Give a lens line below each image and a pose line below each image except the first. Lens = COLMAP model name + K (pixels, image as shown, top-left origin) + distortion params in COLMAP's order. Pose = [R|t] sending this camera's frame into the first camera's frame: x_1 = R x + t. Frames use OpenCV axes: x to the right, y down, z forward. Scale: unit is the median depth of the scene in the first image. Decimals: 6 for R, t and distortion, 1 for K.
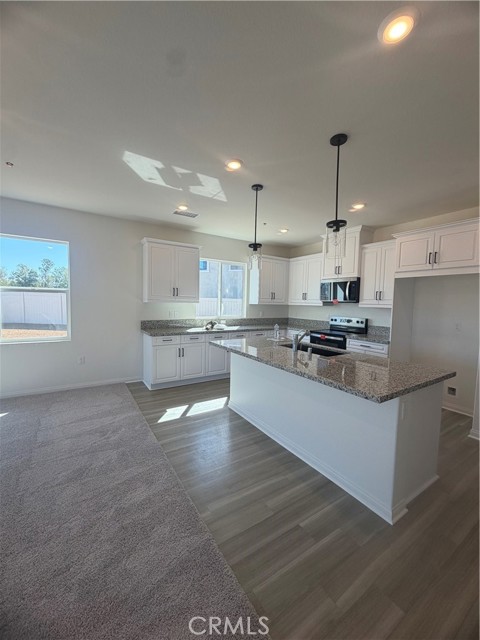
lens RADIAL K [[257.6, 0, 238.0], [0, 257.6, 318.8], [0, 0, 1]] dist [0.007859, -0.000289]
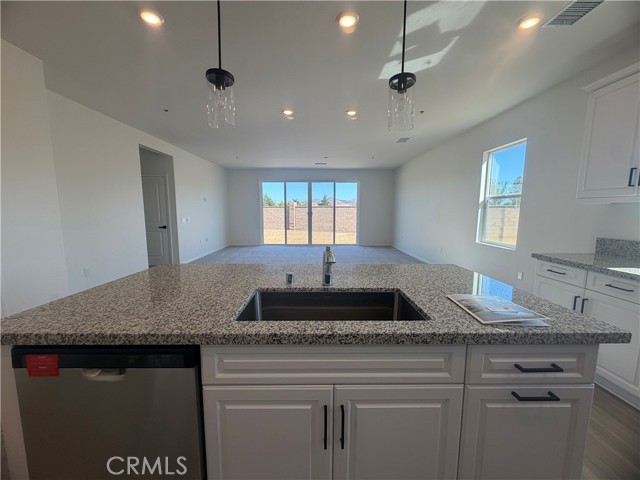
lens RADIAL K [[257.6, 0, 318.0], [0, 257.6, 243.7], [0, 0, 1]] dist [0.007859, -0.000289]
pose [[-0.527058, 0.082773, -0.845788, 0.444090], [-0.081178, 0.985791, 0.147061, -0.016210], [0.845943, 0.146170, -0.512850, 0.806336]]
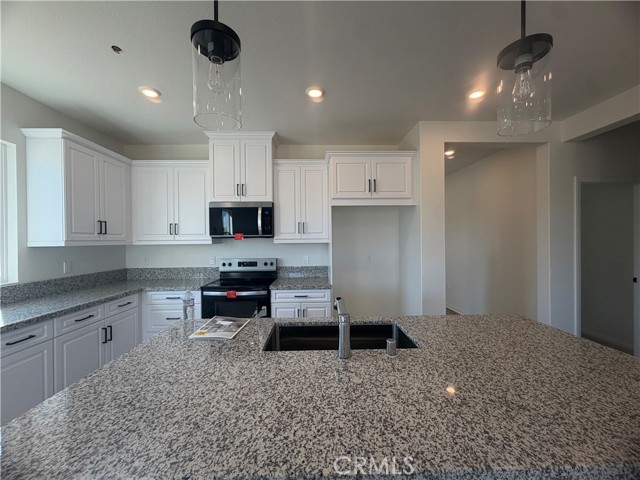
lens RADIAL K [[257.6, 0, 320.8], [0, 257.6, 241.6], [0, 0, 1]] dist [0.007859, -0.000289]
pose [[0.513639, -0.027034, 0.857580, -0.091073], [0.078784, 0.996767, -0.015765, -0.029767], [-0.854382, 0.075661, 0.514109, 0.533178]]
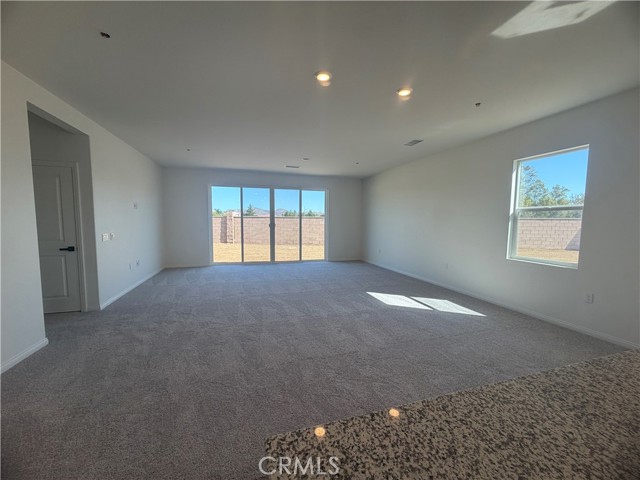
lens RADIAL K [[257.6, 0, 320.0], [0, 257.6, 239.5], [0, 0, 1]] dist [0.007859, -0.000289]
pose [[-0.264125, 0.041353, -0.963602, 0.300178], [-0.088708, 0.993804, 0.066964, 0.007850], [0.960400, 0.103166, -0.258820, 0.389584]]
